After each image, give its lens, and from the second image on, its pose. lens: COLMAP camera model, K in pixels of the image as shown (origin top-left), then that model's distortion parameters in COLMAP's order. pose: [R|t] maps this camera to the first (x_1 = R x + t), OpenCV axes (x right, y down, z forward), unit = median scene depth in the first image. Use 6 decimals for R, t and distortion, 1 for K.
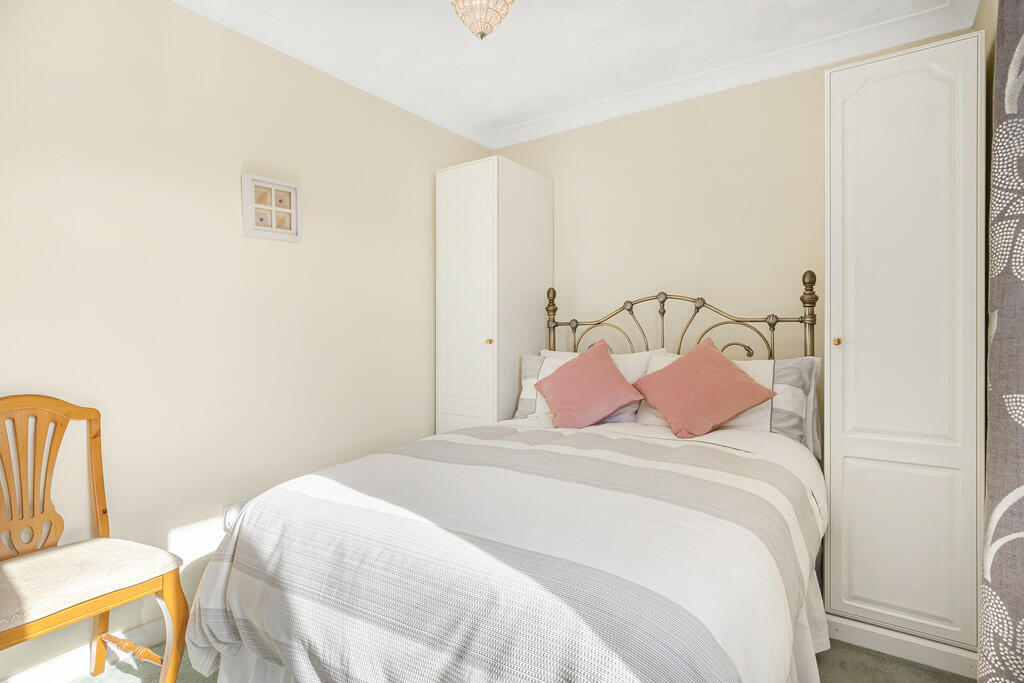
lens RADIAL K [[462.3, 0, 512.6], [0, 462.3, 333.1], [0, 0, 1]] dist [-0.003546, -0.000910]
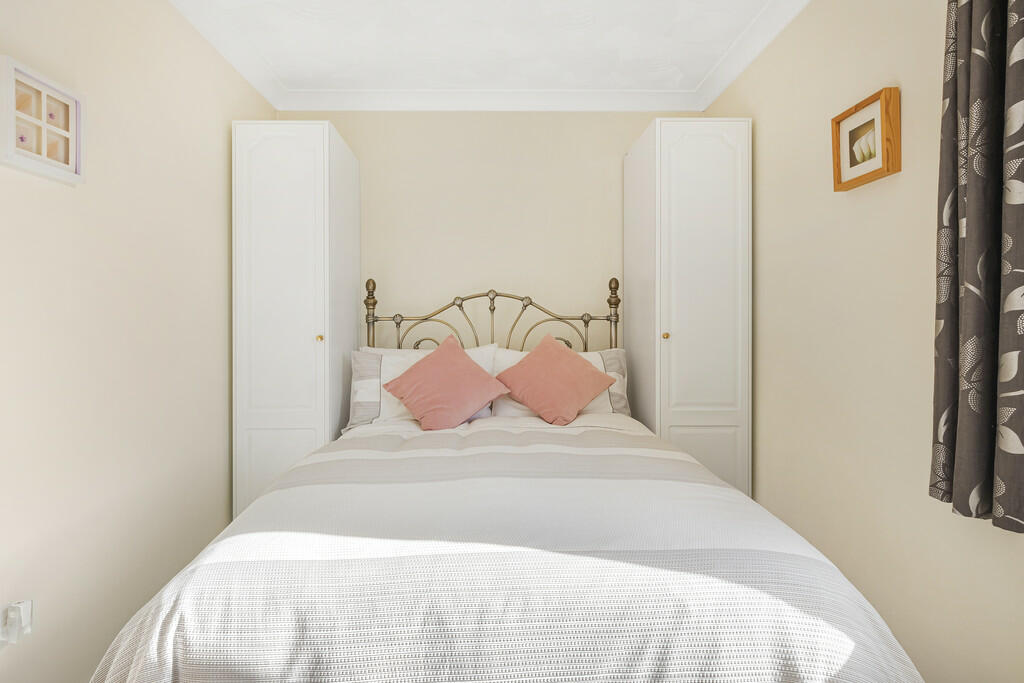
lens RADIAL K [[462.3, 0, 512.6], [0, 462.3, 333.1], [0, 0, 1]] dist [-0.003546, -0.000910]
pose [[0.850593, -0.000830, 0.525823, -0.220027], [-0.003289, 0.999971, 0.006898, 0.002409], [-0.525814, -0.007597, 0.850566, 0.102115]]
